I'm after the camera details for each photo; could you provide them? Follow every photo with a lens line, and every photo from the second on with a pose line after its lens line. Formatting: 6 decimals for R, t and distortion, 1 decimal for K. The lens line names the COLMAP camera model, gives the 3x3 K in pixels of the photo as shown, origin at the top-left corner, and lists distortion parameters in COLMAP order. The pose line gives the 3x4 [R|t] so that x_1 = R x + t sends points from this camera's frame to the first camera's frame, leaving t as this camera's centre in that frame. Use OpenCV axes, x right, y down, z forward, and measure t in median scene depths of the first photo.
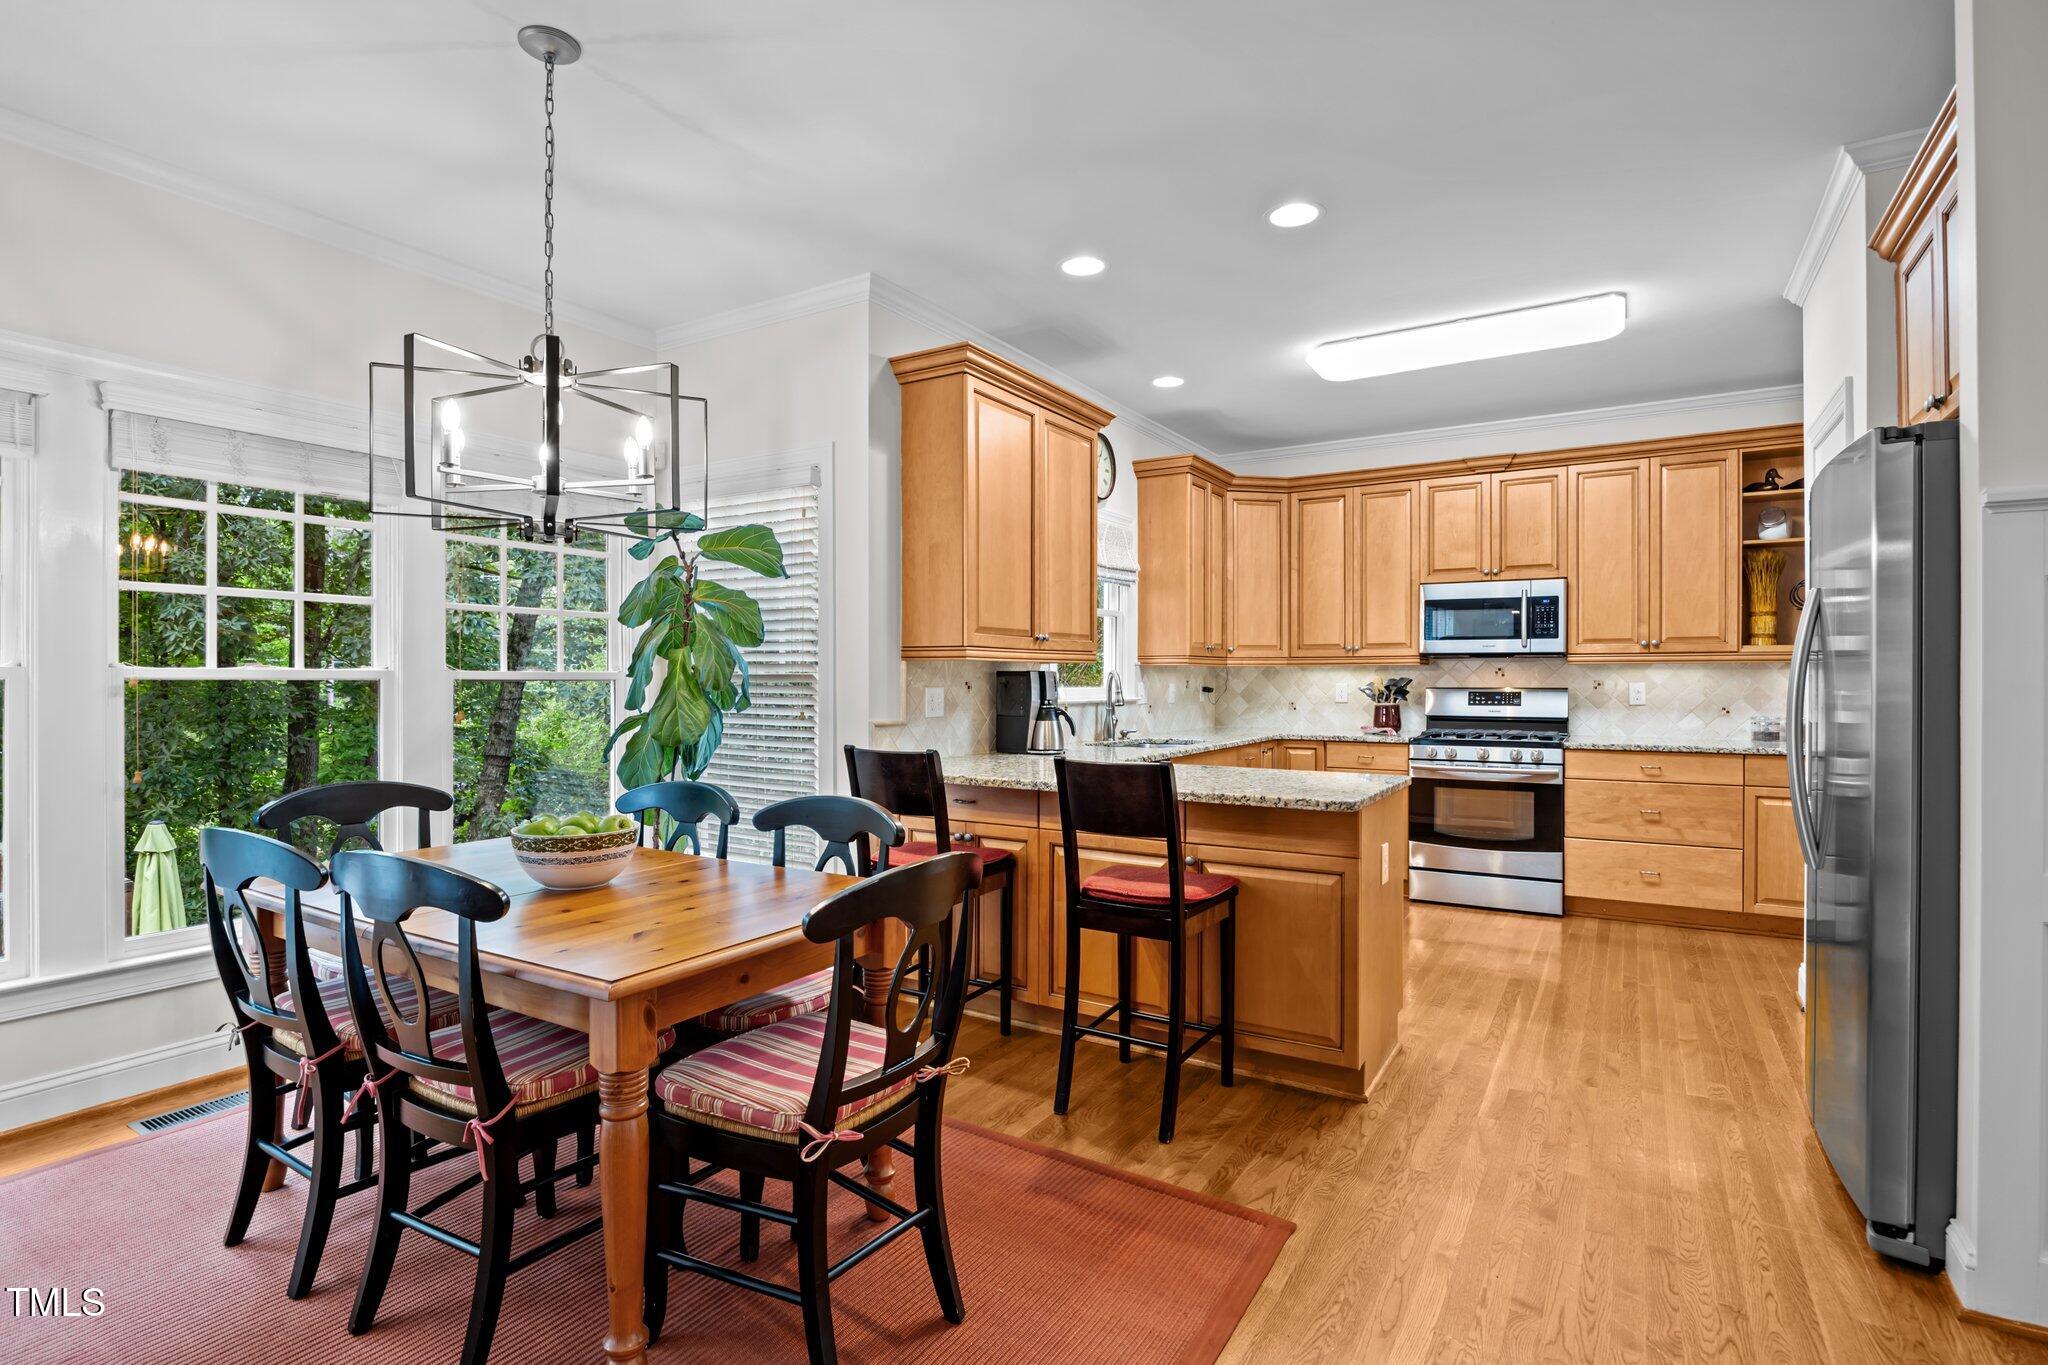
lens RADIAL K [[1010.2, 0, 1011.7], [0, 1010.2, 676.3], [0, 0, 1]] dist [-0.017300, -0.000140]
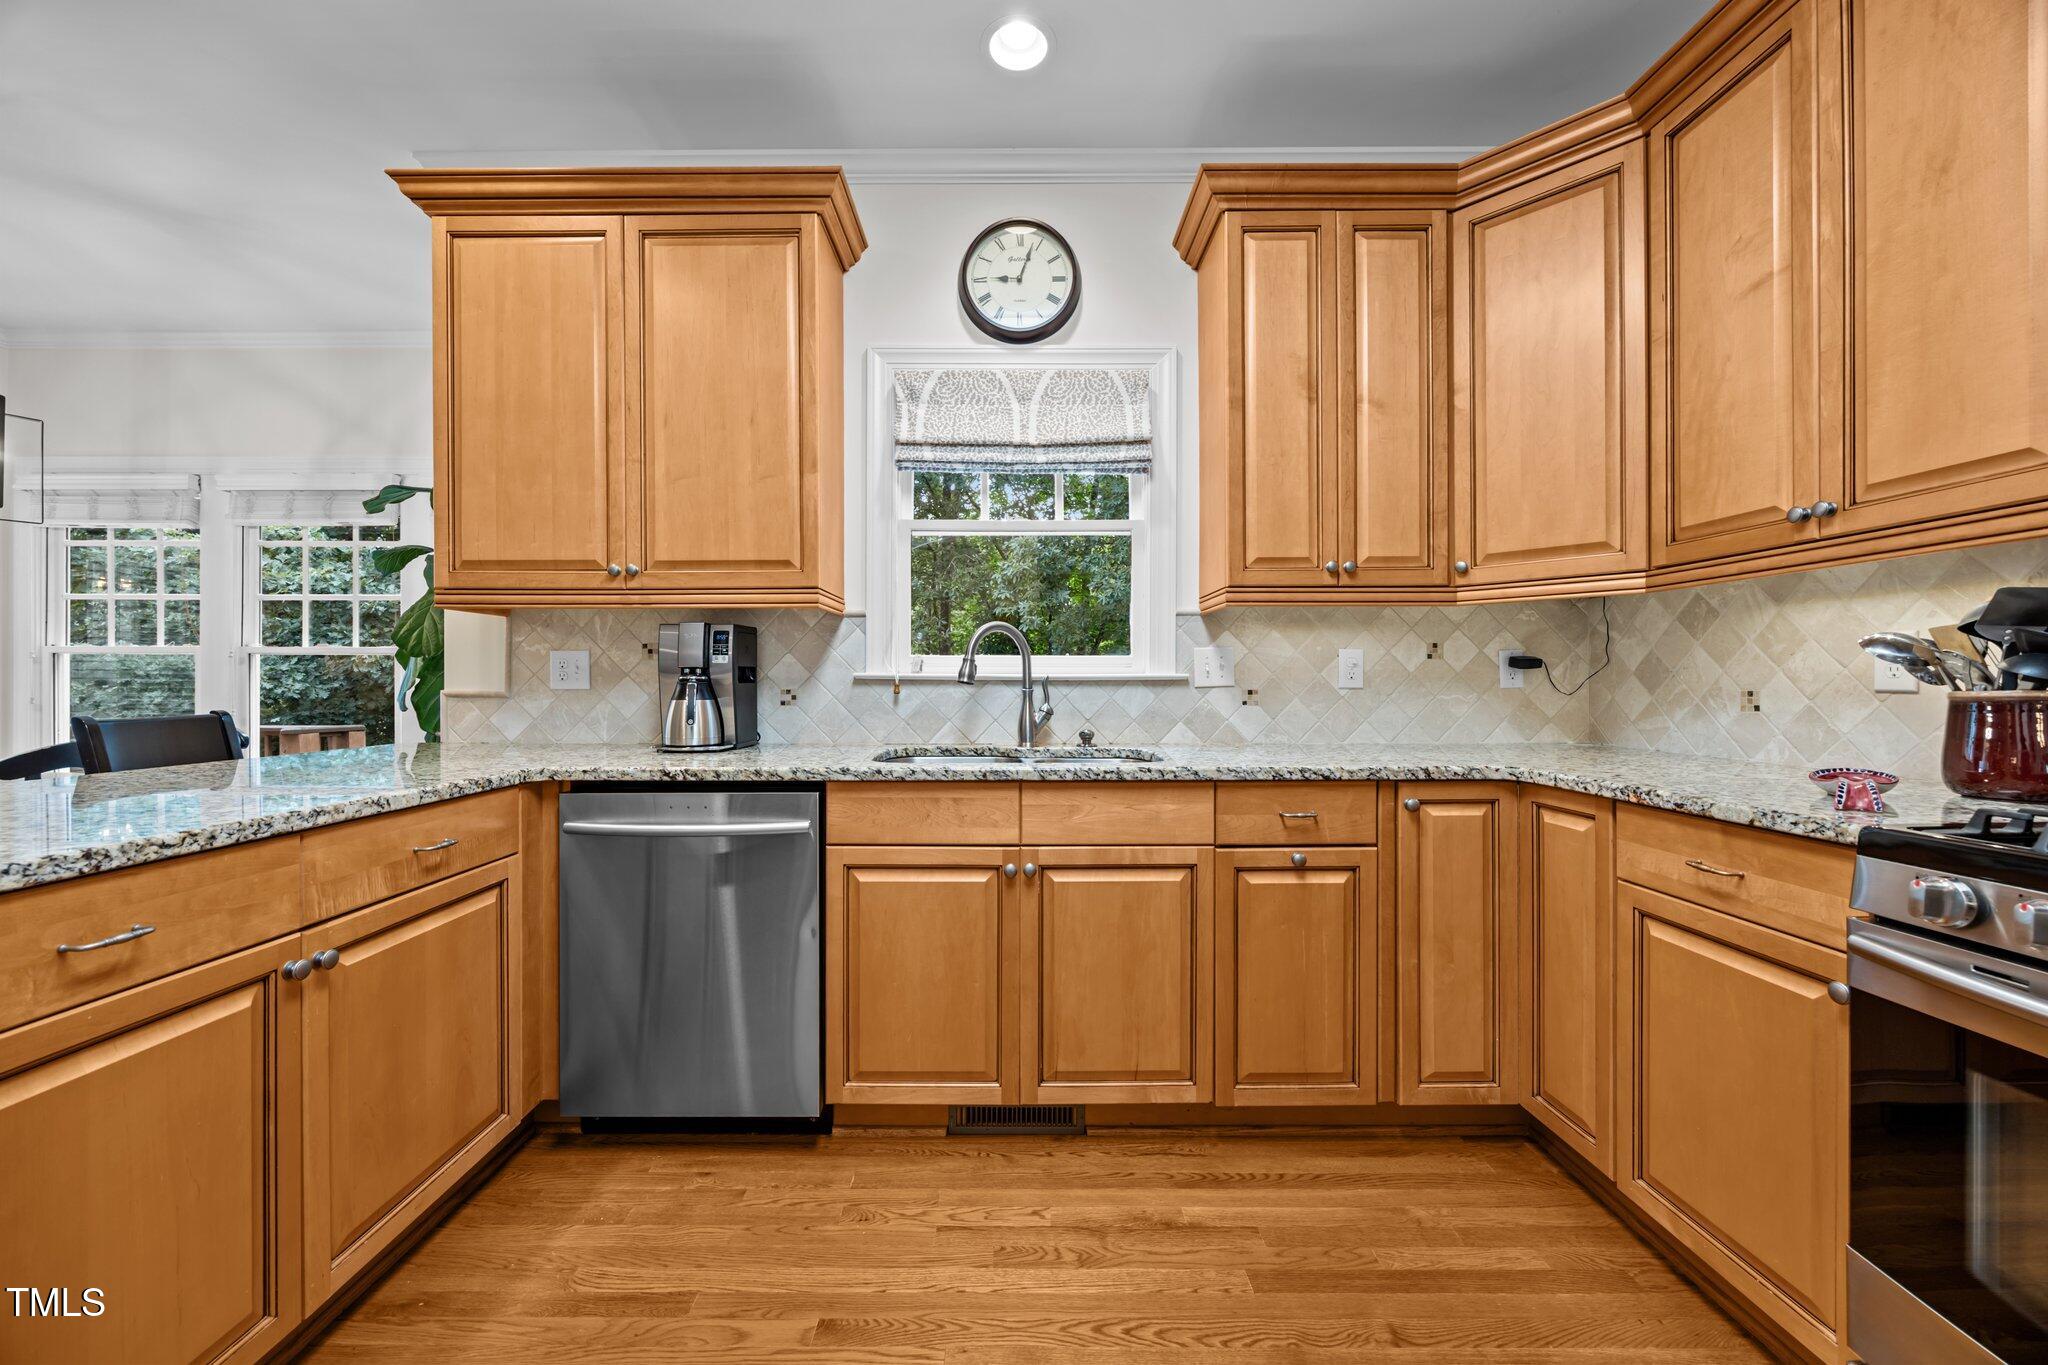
lens RADIAL K [[782.4, 0, 1015.1], [0, 782.4, 683.0], [0, 0, 1]] dist [-0.002247, 0.000156]
pose [[0.522747, 0.000582, -0.852488, 0.472469], [0.001184, 0.999998, 0.001409, 0.027201], [0.852487, -0.001746, 0.522745, 0.763438]]
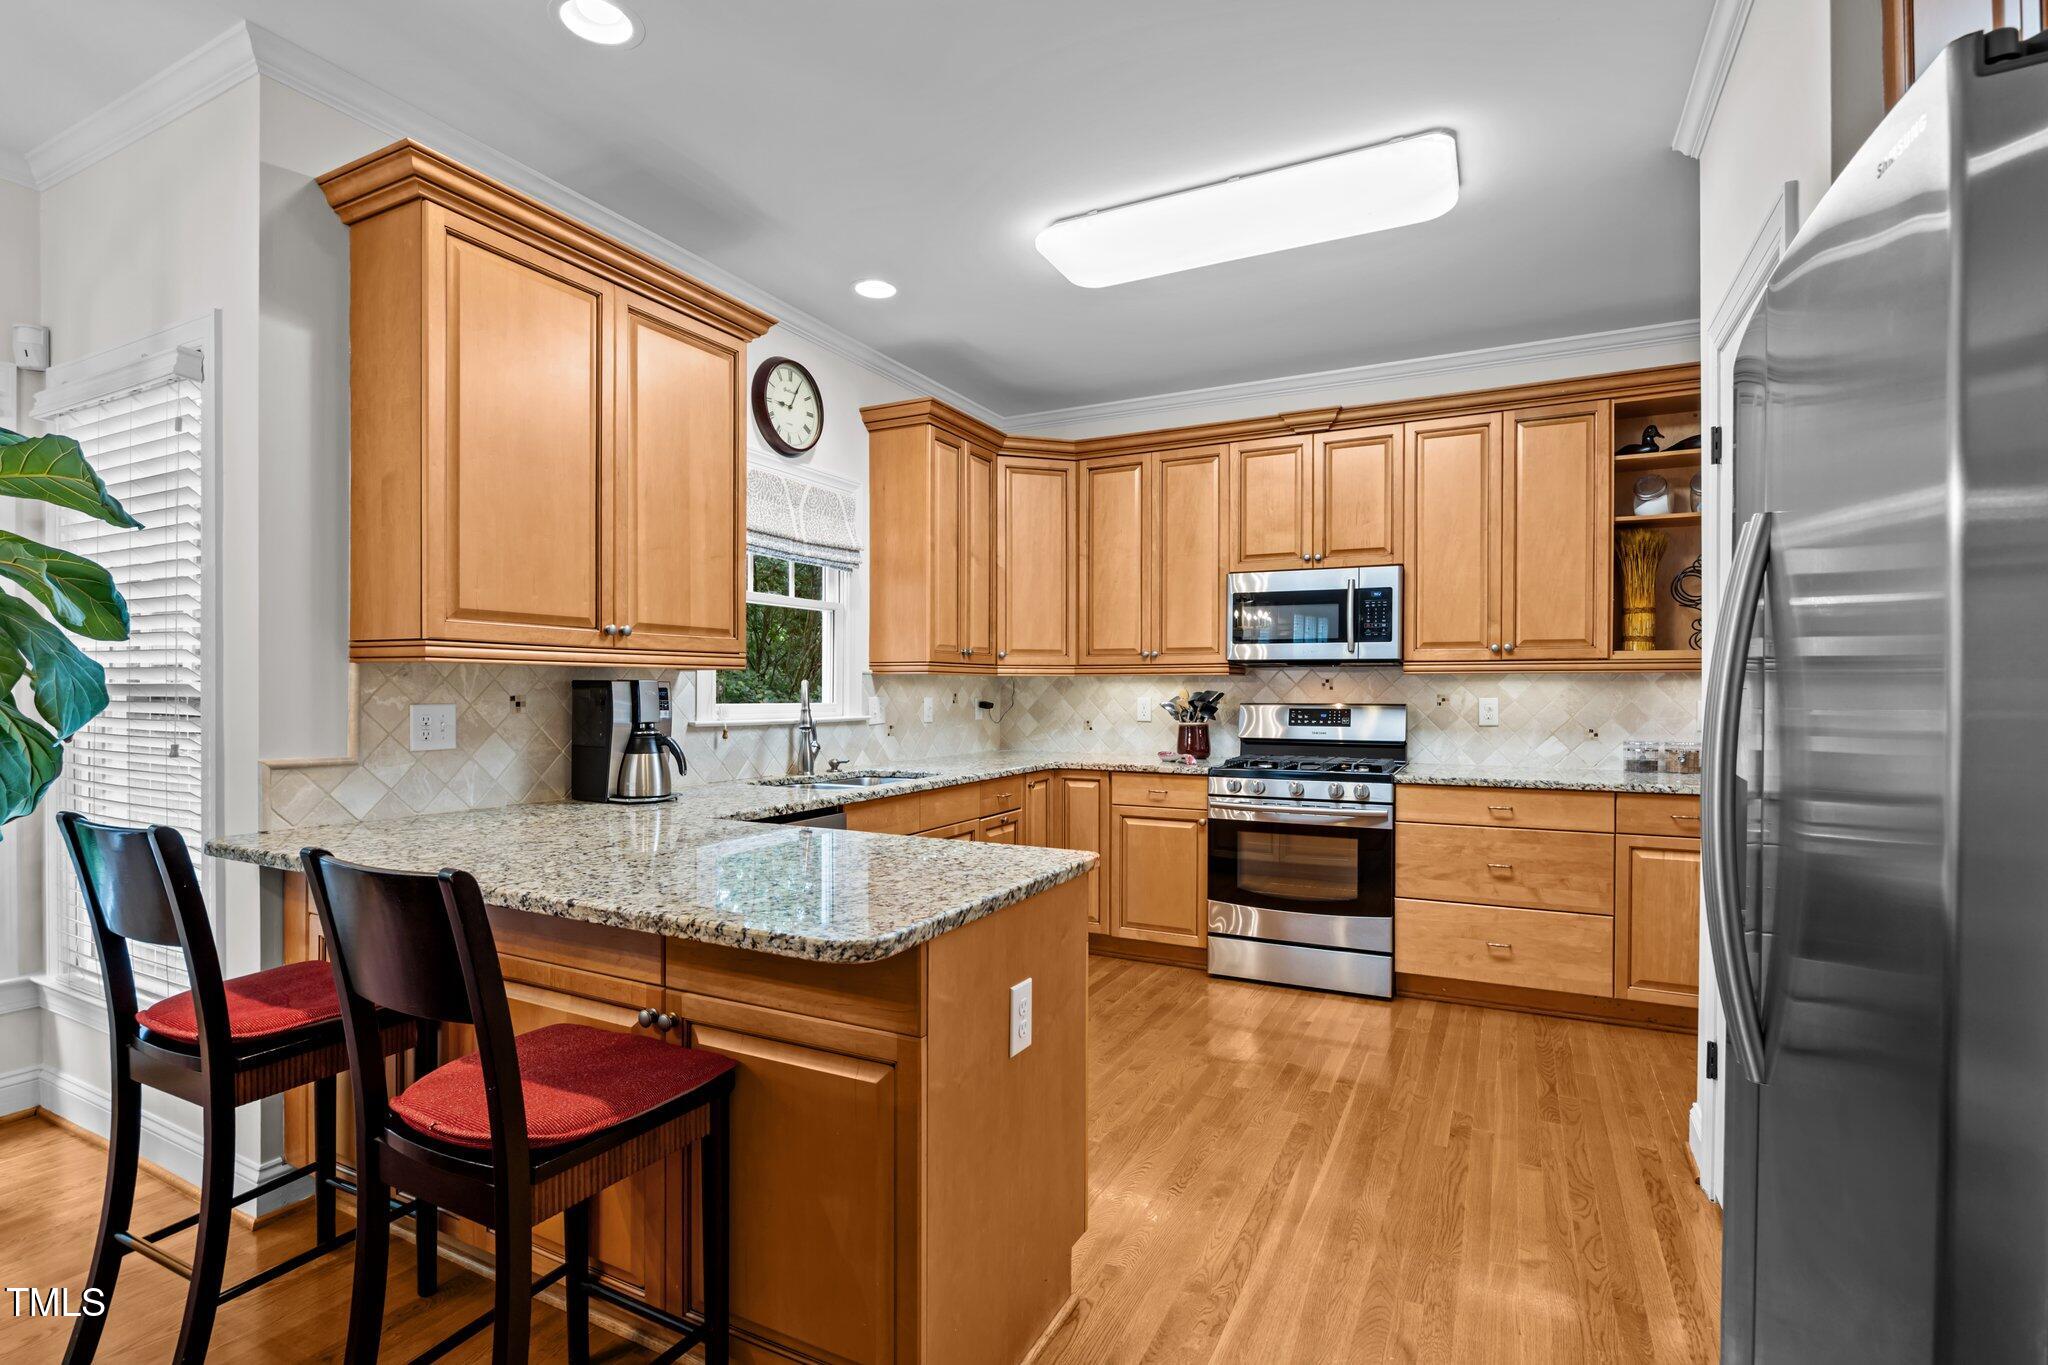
lens RADIAL K [[981.2, 0, 1020.5], [0, 981.2, 691.8], [0, 0, 1]] dist [-0.017448, -0.000037]
pose [[0.996258, 0.001887, 0.086410, 0.192211], [-0.002193, 0.999992, 0.003443, -0.000294], [-0.086403, -0.003620, 0.996254, 0.267047]]
